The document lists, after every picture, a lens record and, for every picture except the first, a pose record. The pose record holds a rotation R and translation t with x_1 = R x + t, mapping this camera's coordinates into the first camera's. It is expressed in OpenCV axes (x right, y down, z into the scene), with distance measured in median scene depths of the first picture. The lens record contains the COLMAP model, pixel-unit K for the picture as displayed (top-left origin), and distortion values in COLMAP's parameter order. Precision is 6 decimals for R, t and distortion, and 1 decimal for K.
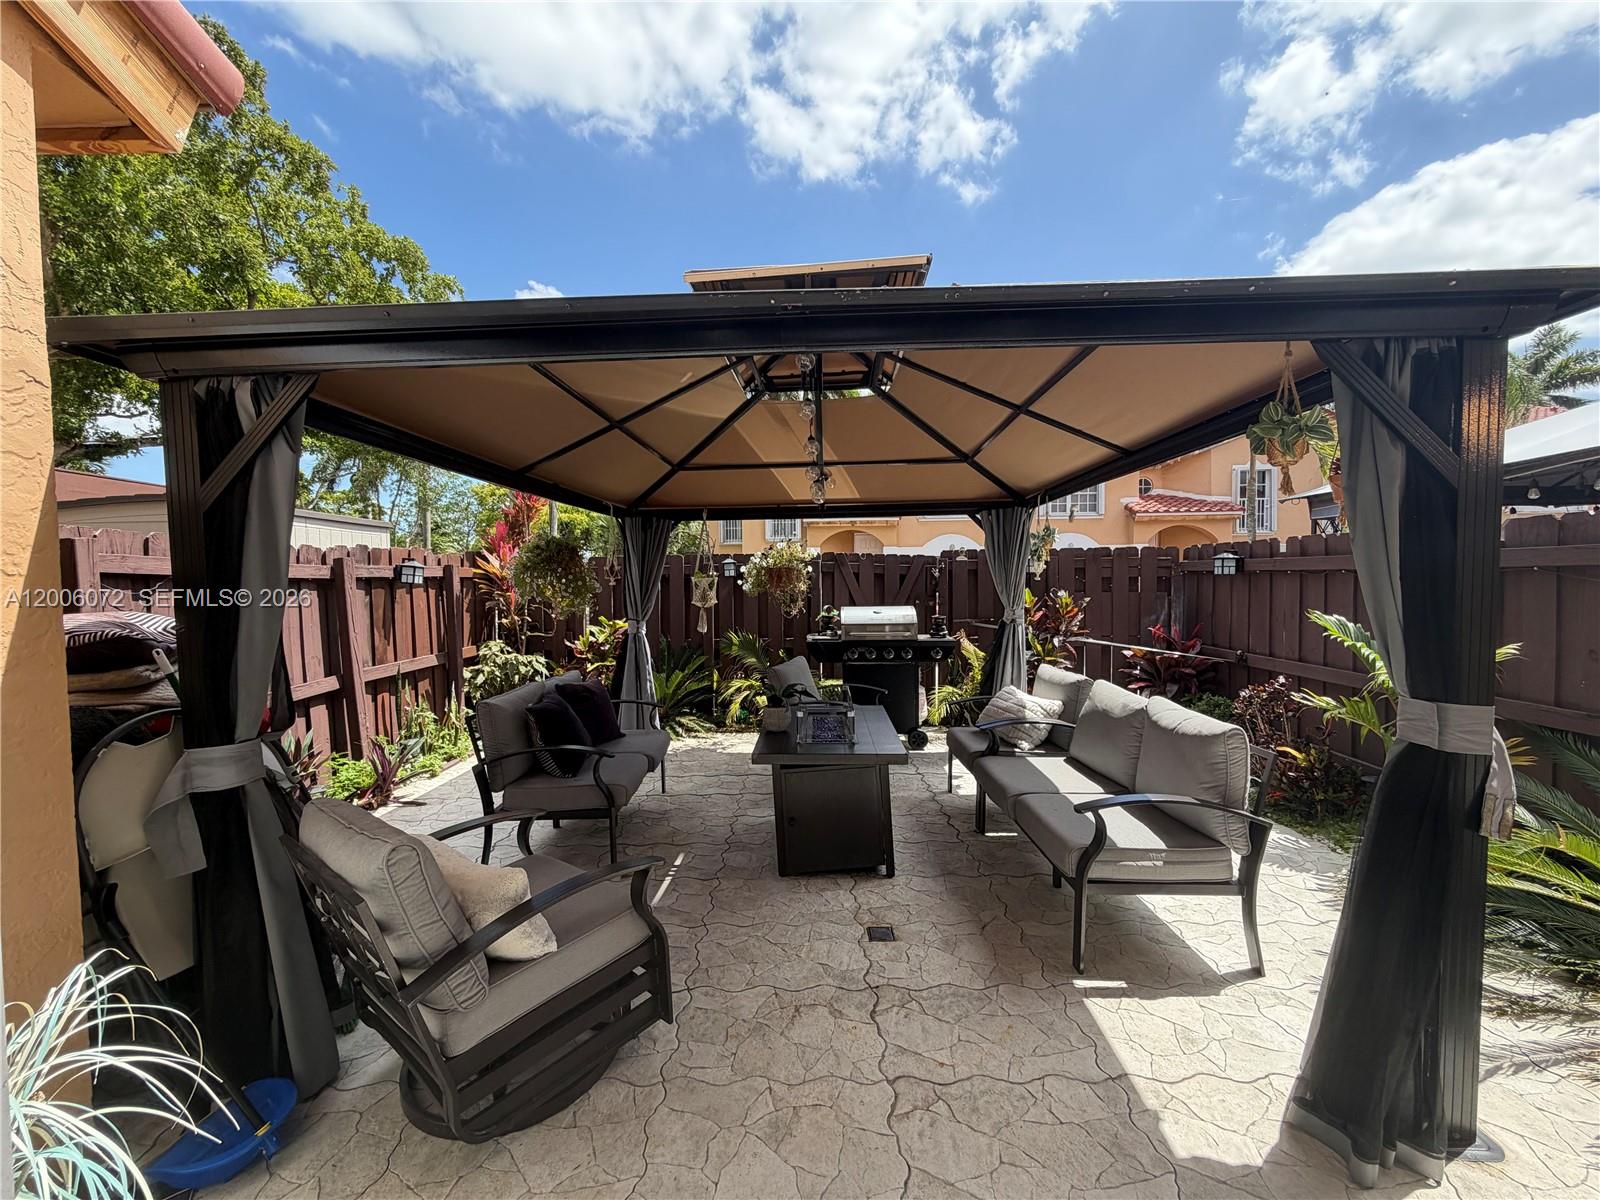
lens RADIAL K [[641.0, 0, 795.2], [0, 641.0, 598.9], [0, 0, 1]] dist [-0.001642, 0.000131]
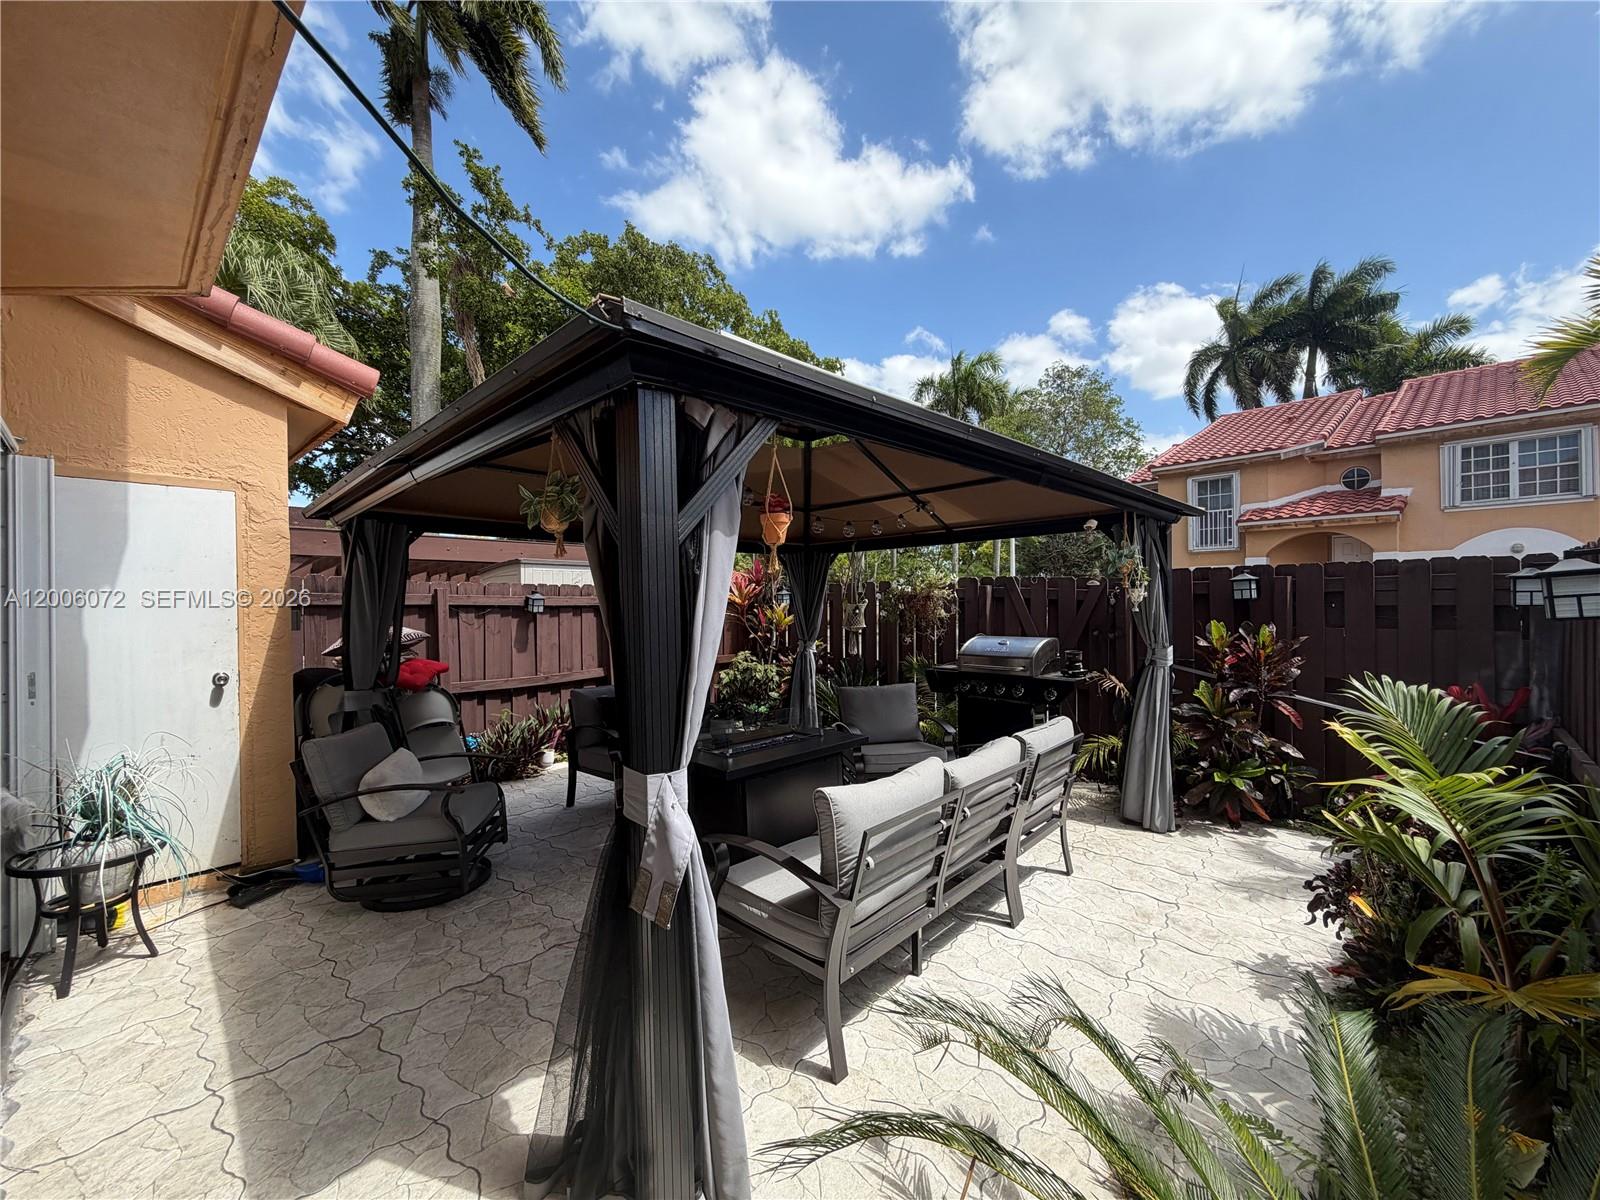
lens RADIAL K [[641.0, 0, 795.2], [0, 641.0, 598.9], [0, 0, 1]] dist [-0.001642, 0.000131]
pose [[0.741533, 0.000557, -0.670916, 0.521553], [-0.016998, 0.999694, -0.017958, -0.020651], [0.670701, 0.024721, 0.741316, 0.124533]]
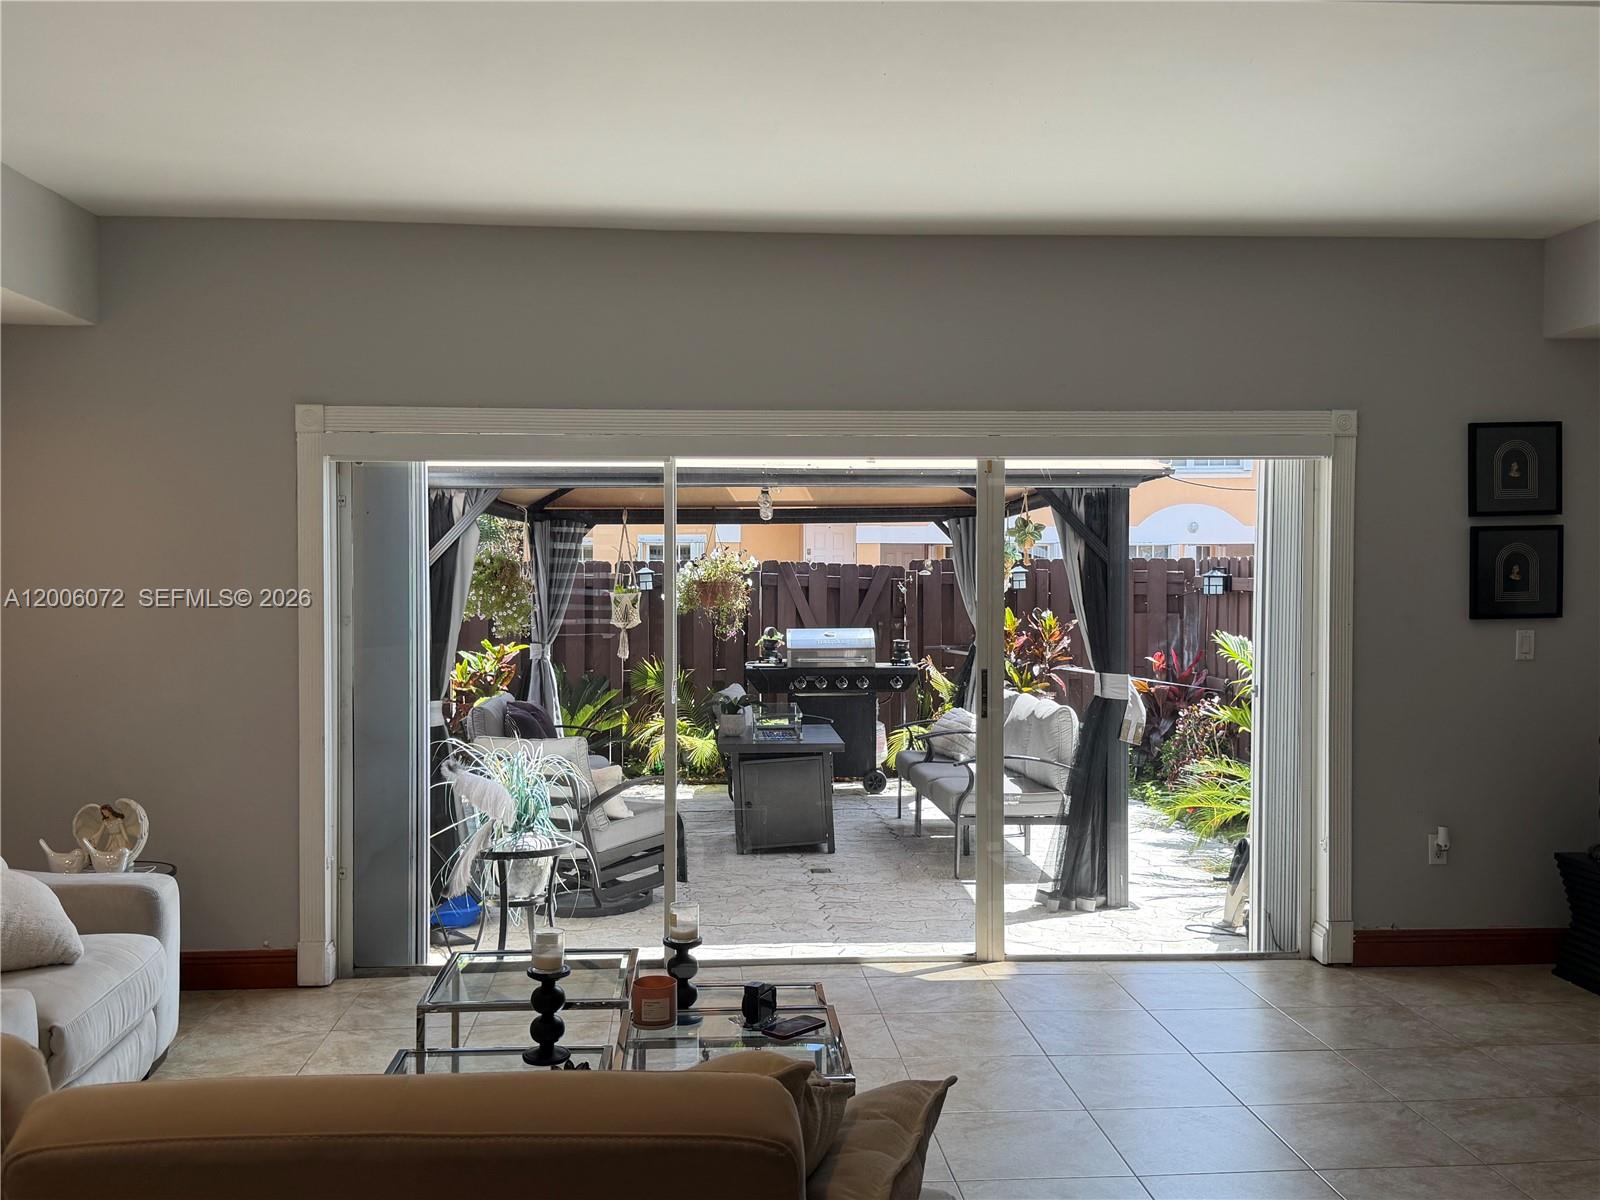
lens RADIAL K [[1503.0, 0, 800.0], [0, 1503.0, 600.0], [0, 0, 1]] dist [0.004403, 0.000525]
pose [[0.995943, 0.006474, 0.089752, -0.088666], [-0.005166, 0.999877, -0.014795, 0.003895], [-0.089837, 0.014272, 0.995854, -0.968241]]
